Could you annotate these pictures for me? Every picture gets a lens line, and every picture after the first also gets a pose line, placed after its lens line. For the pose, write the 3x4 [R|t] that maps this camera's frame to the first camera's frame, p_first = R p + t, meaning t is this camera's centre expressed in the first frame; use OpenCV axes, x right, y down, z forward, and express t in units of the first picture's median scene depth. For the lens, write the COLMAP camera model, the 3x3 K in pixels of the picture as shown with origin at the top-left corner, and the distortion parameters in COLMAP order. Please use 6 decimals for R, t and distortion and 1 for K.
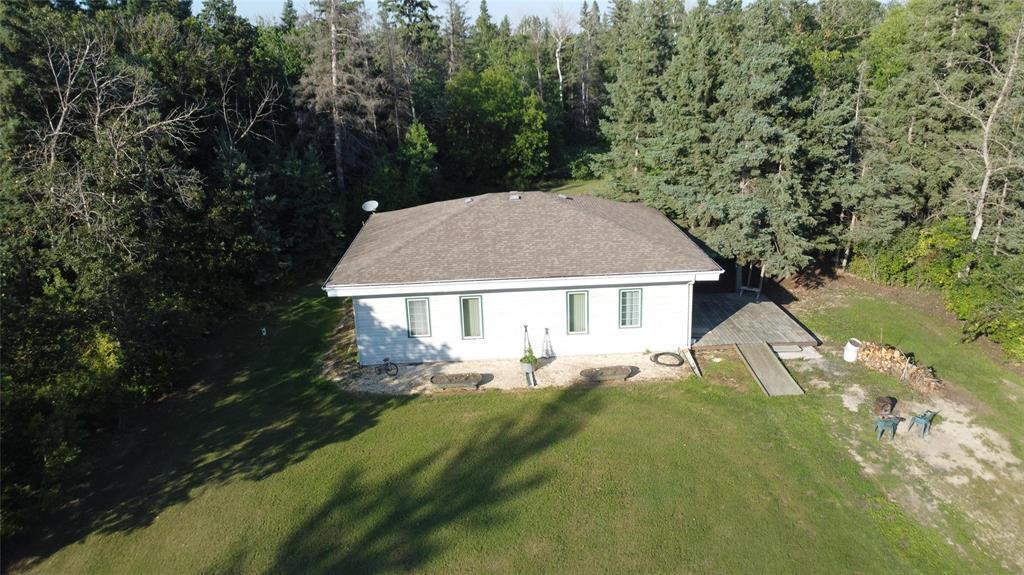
lens RADIAL K [[739.3, 0, 512.7], [0, 739.3, 296.7], [0, 0, 1]] dist [-0.036605, 0.000312]
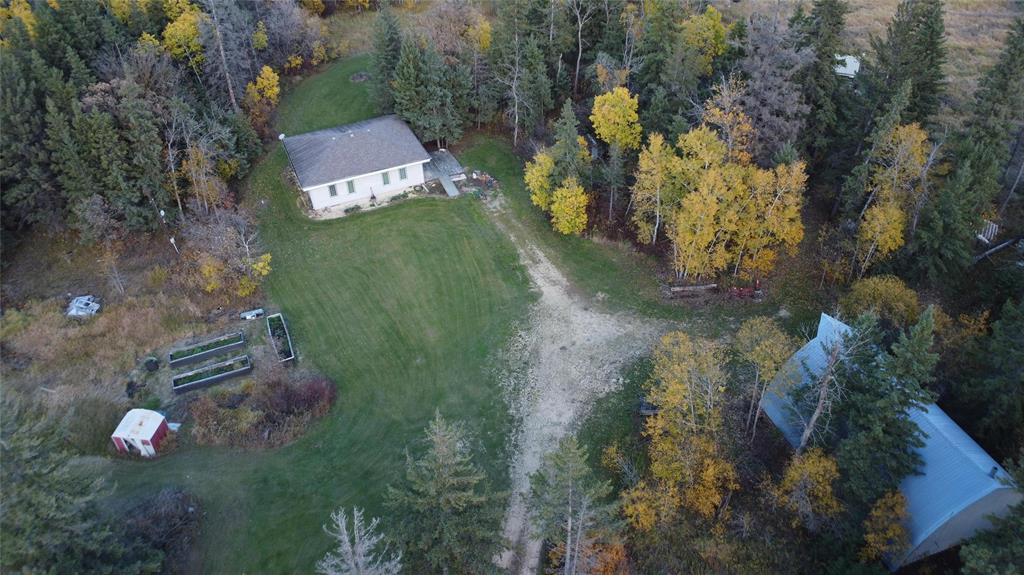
lens RADIAL K [[739.3, 0, 512.7], [0, 739.3, 296.7], [0, 0, 1]] dist [-0.036605, 0.000312]
pose [[0.930204, -0.233011, 0.283594, -0.394814], [0.118703, 0.922105, 0.368282, -0.580274], [-0.347318, -0.308914, 0.885405, -1.967856]]
